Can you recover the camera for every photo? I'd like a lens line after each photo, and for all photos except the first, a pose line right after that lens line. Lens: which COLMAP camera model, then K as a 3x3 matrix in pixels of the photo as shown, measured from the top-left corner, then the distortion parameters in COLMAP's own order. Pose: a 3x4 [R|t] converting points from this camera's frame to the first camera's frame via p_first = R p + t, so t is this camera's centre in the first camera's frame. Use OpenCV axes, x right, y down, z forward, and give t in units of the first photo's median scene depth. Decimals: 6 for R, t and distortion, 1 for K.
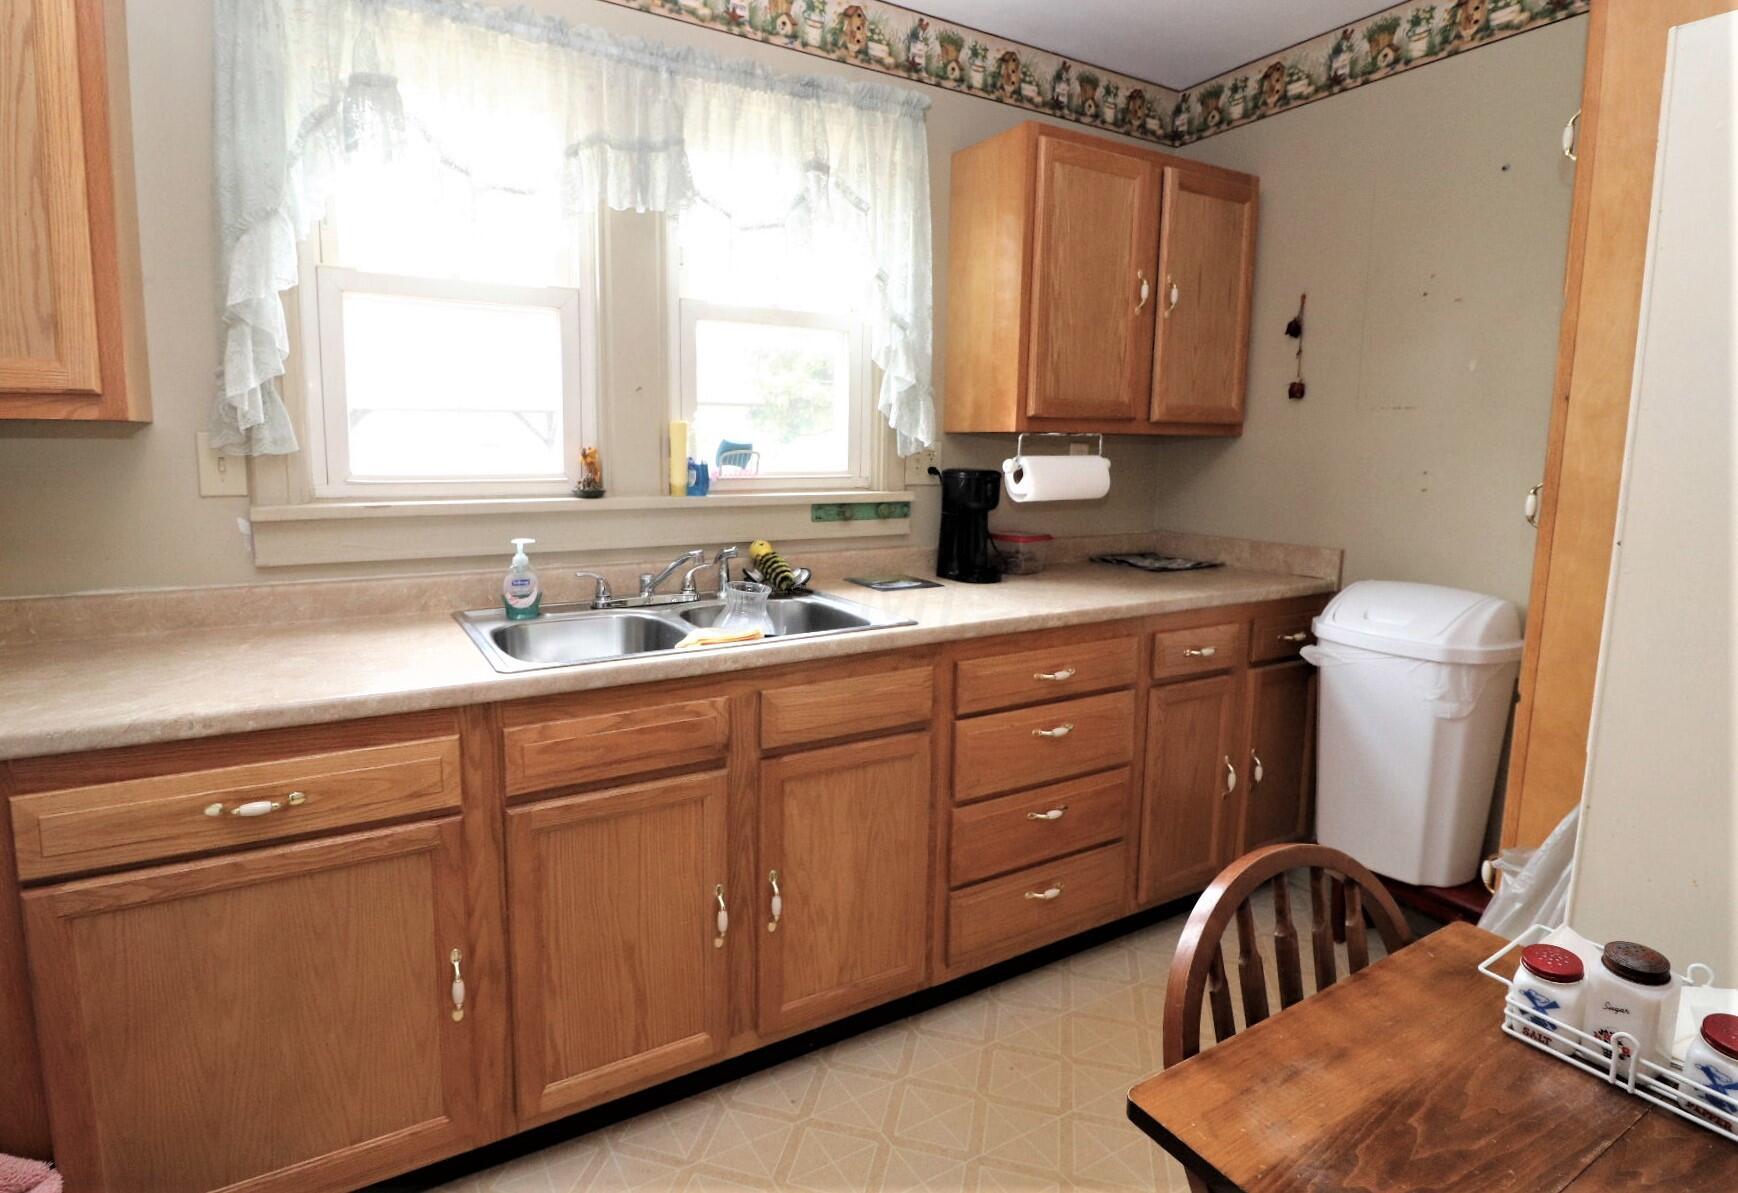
lens RADIAL K [[882.5, 0, 870.7], [0, 882.5, 590.7], [0, 0, 1]] dist [-0.000737, 0.000234]
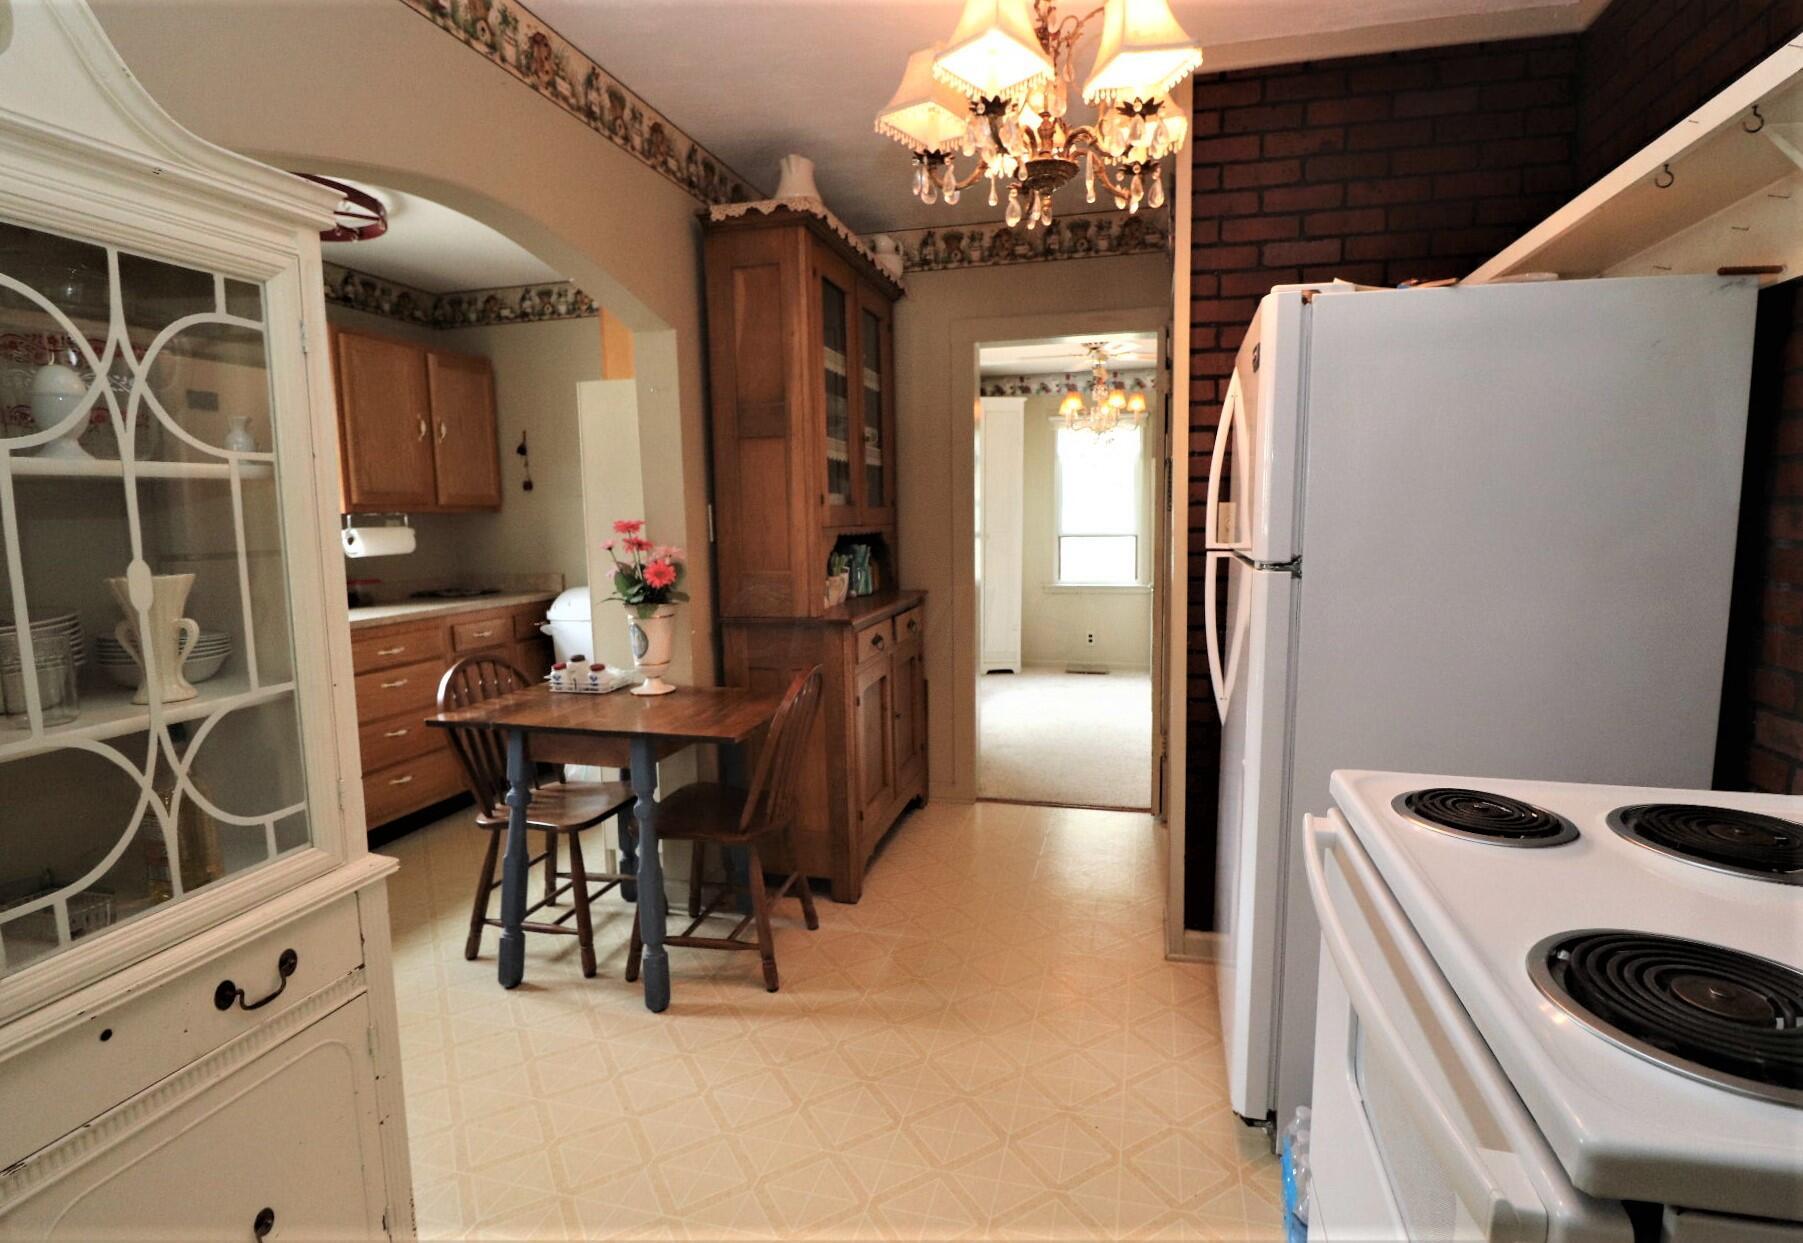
lens RADIAL K [[915.5, 0, 900.5], [0, 915.5, 610.9], [0, 0, 1]] dist [-0.000737, 0.000234]
pose [[0.747048, -0.094665, 0.657996, -0.179628], [0.134182, 0.990908, -0.009782, 0.135533], [-0.651087, 0.095599, 0.752958, -0.822417]]
